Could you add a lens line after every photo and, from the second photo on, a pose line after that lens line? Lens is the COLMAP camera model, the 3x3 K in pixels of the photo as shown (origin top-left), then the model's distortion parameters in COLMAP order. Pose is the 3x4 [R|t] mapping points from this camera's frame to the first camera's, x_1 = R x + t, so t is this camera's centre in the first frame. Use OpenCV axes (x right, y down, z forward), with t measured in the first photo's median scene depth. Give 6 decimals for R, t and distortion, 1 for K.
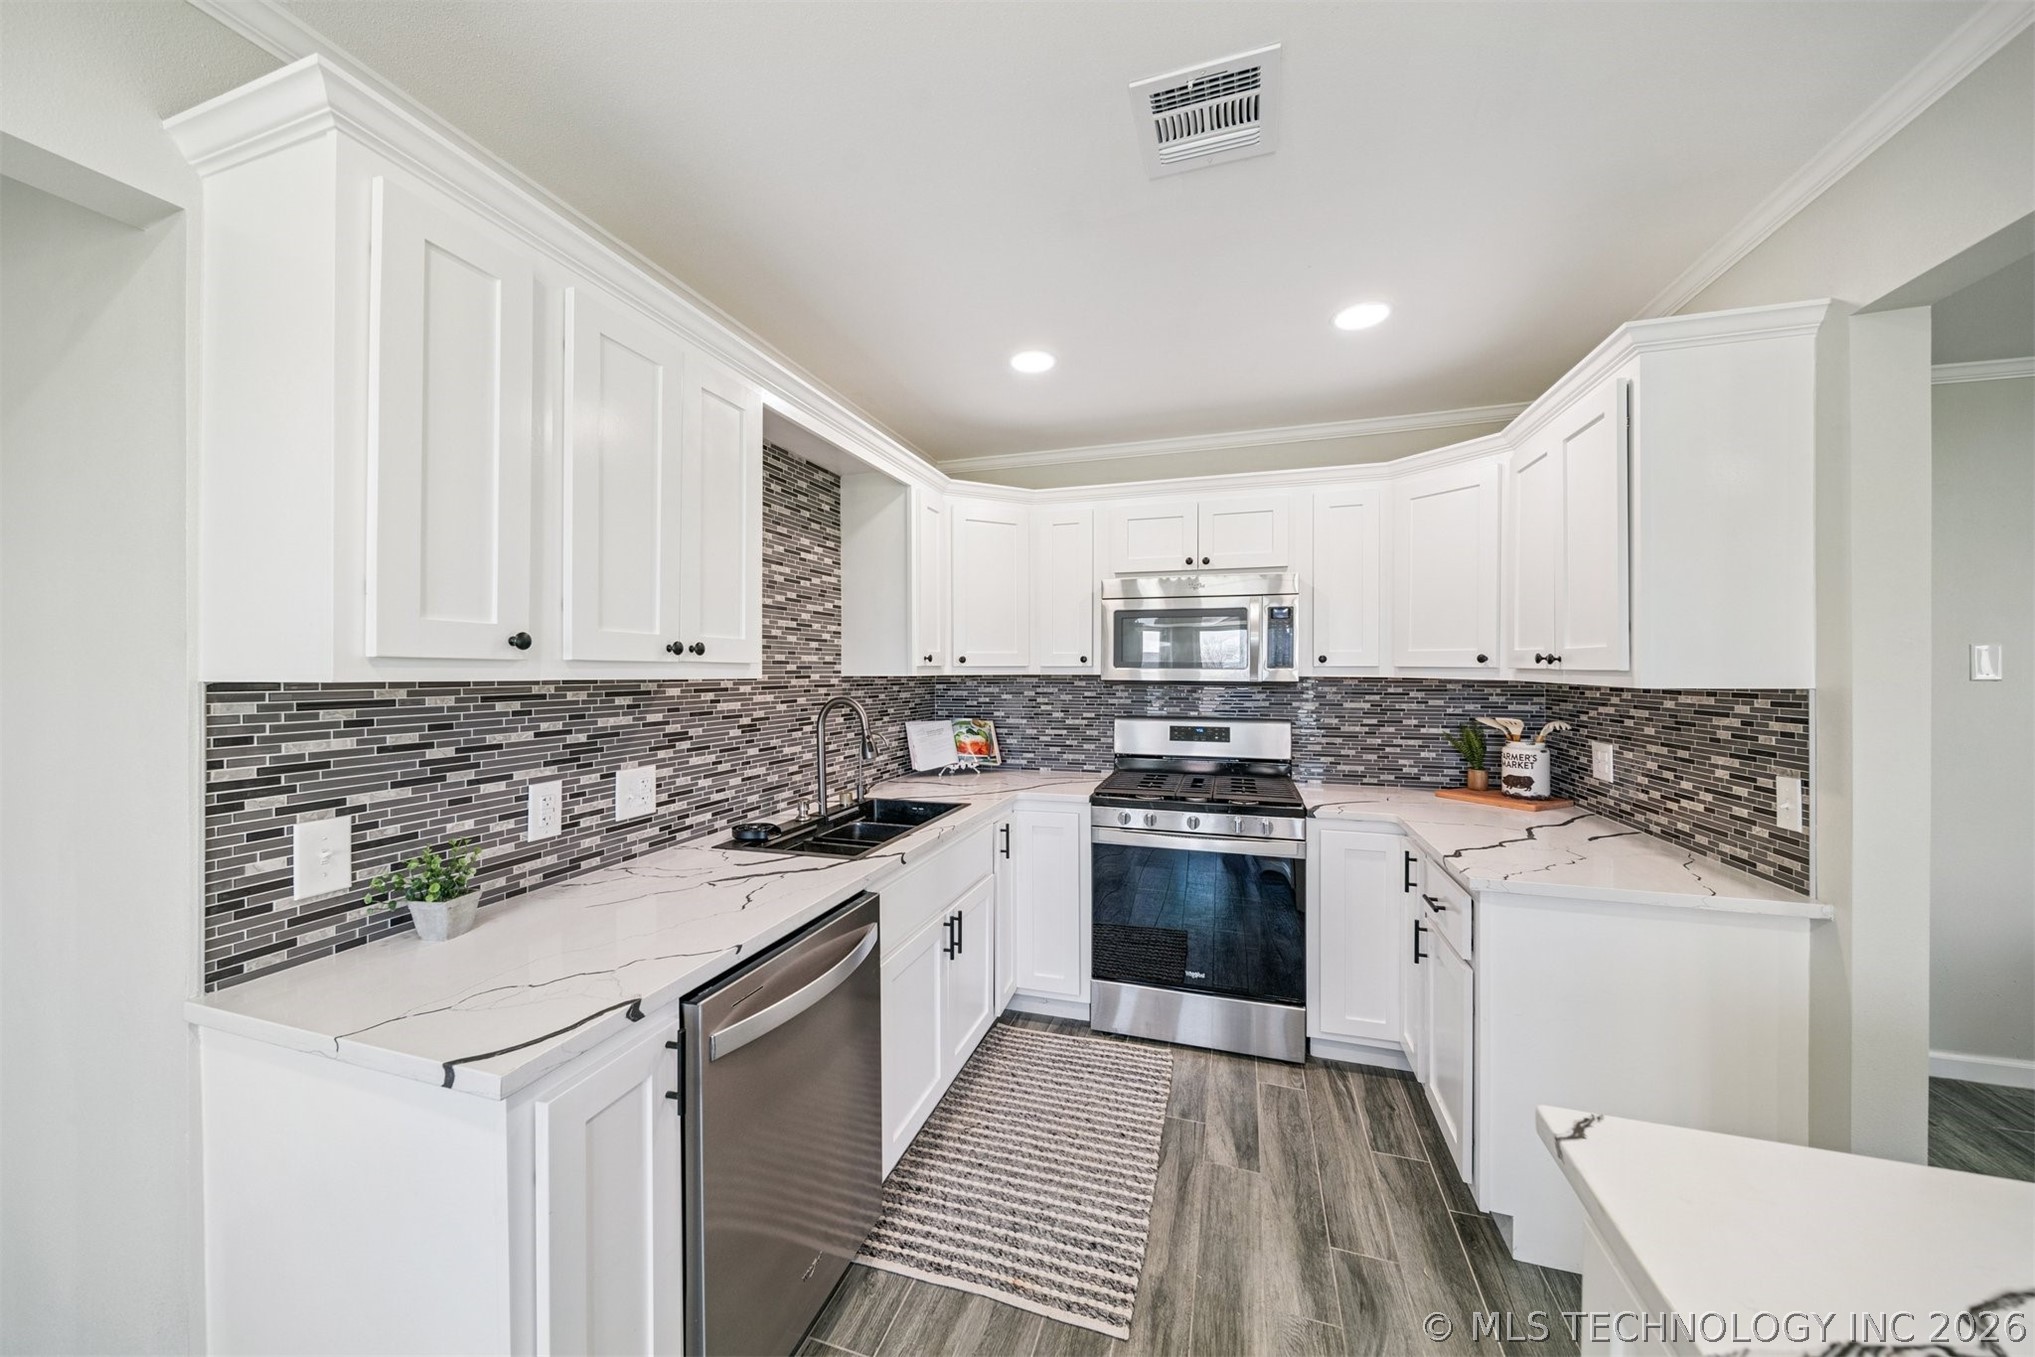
lens RADIAL K [[698.4, 0, 1011.4], [0, 698.4, 667.9], [0, 0, 1]] dist [-0.001500, -0.000214]
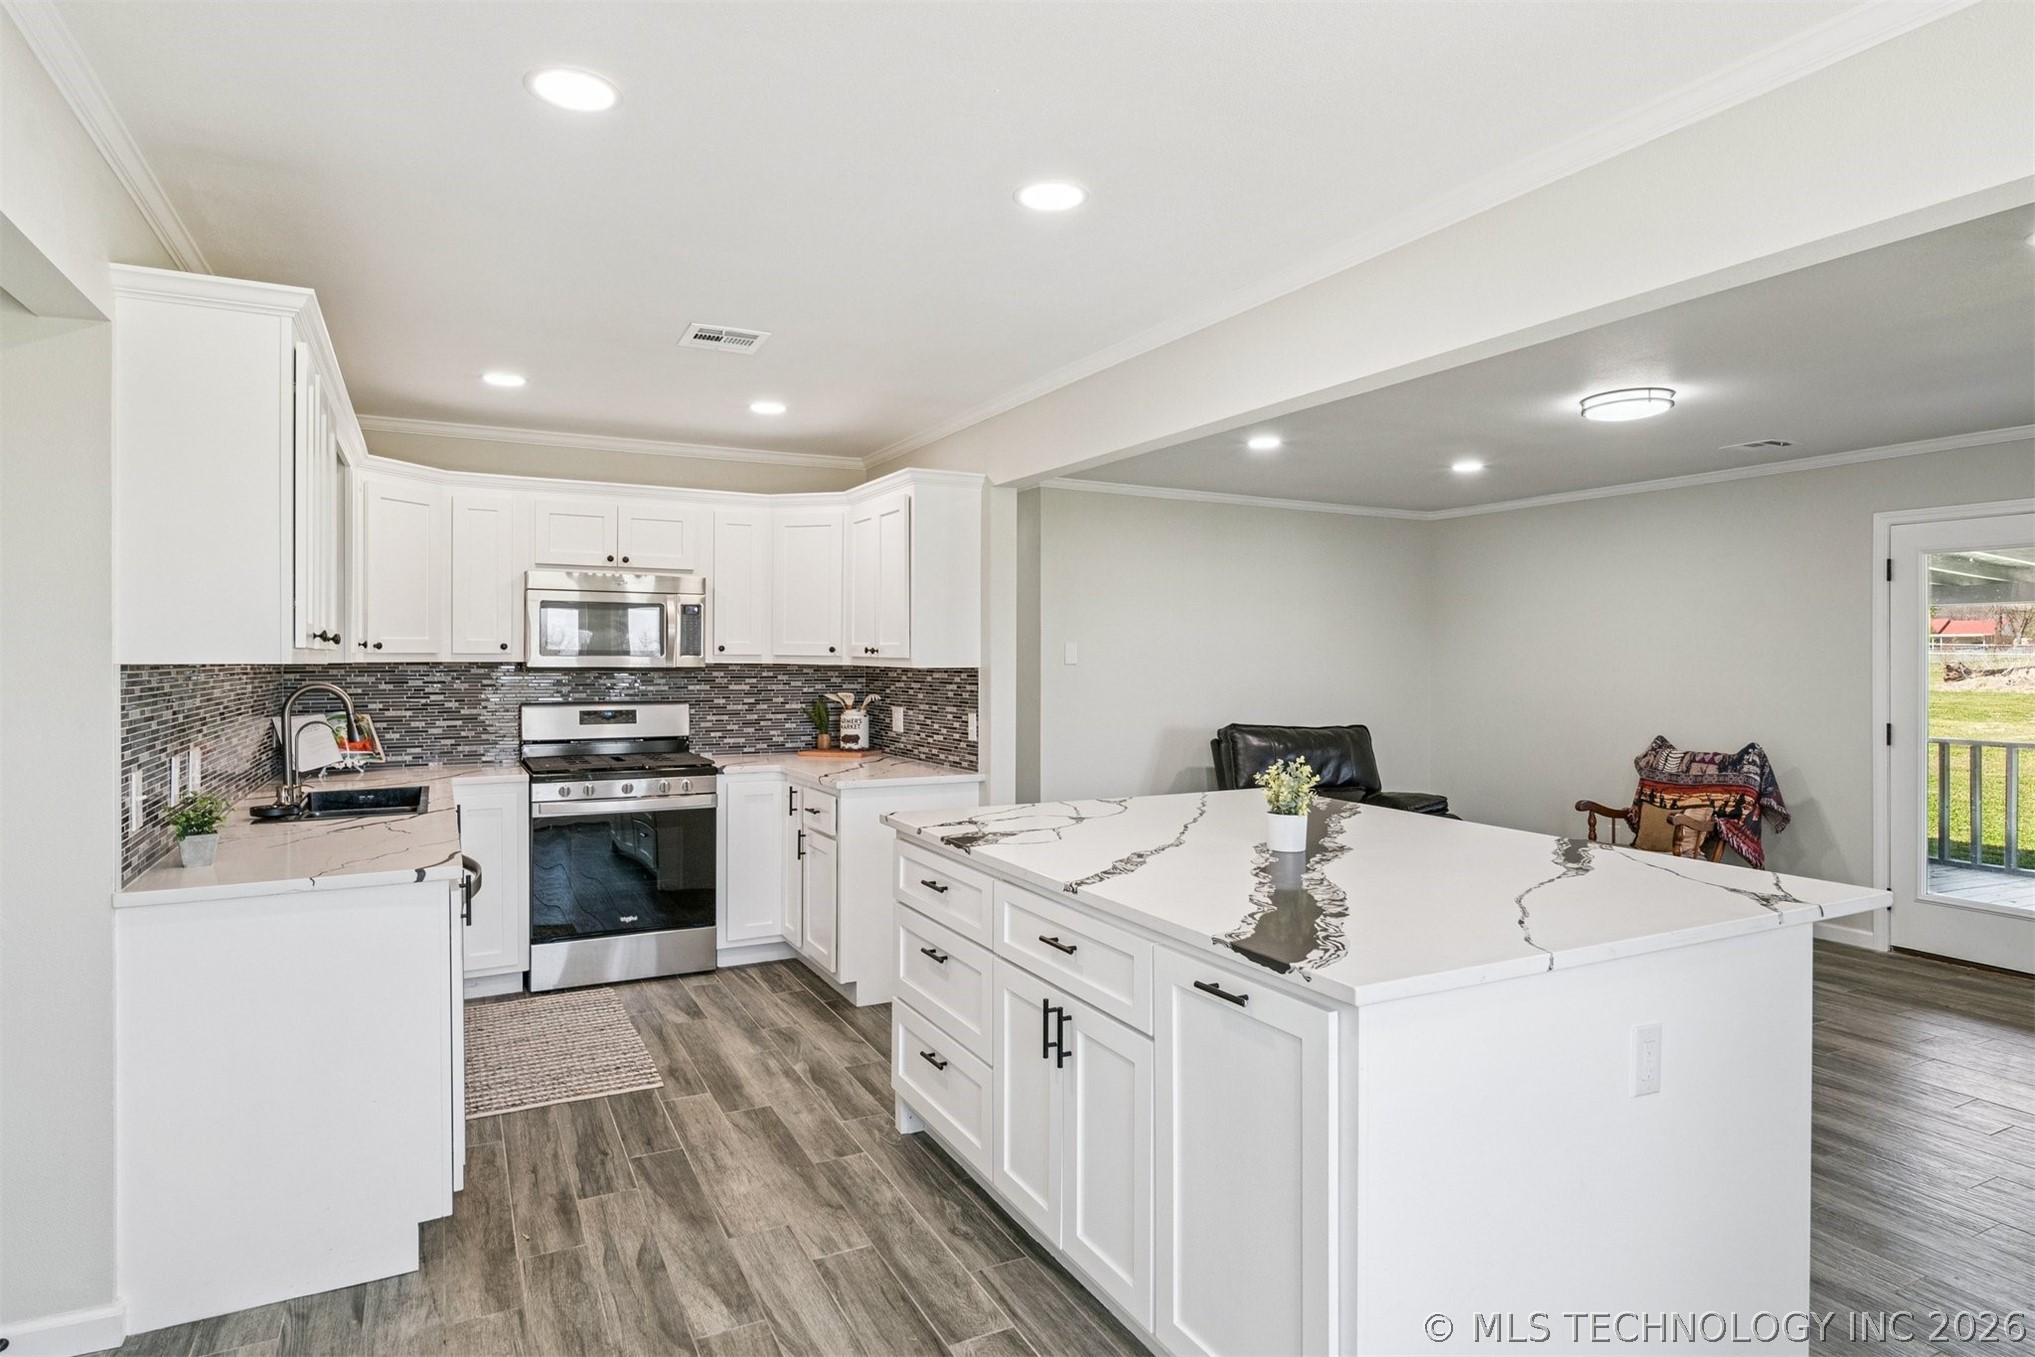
lens RADIAL K [[1078.9, 0, 1013.6], [0, 1078.9, 666.9], [0, 0, 1]] dist [0.000799, -0.000074]
pose [[0.689463, -0.004253, 0.724308, -0.606772], [-0.003873, 0.999947, 0.009558, -0.000594], [-0.724311, -0.009395, 0.689410, -0.714911]]
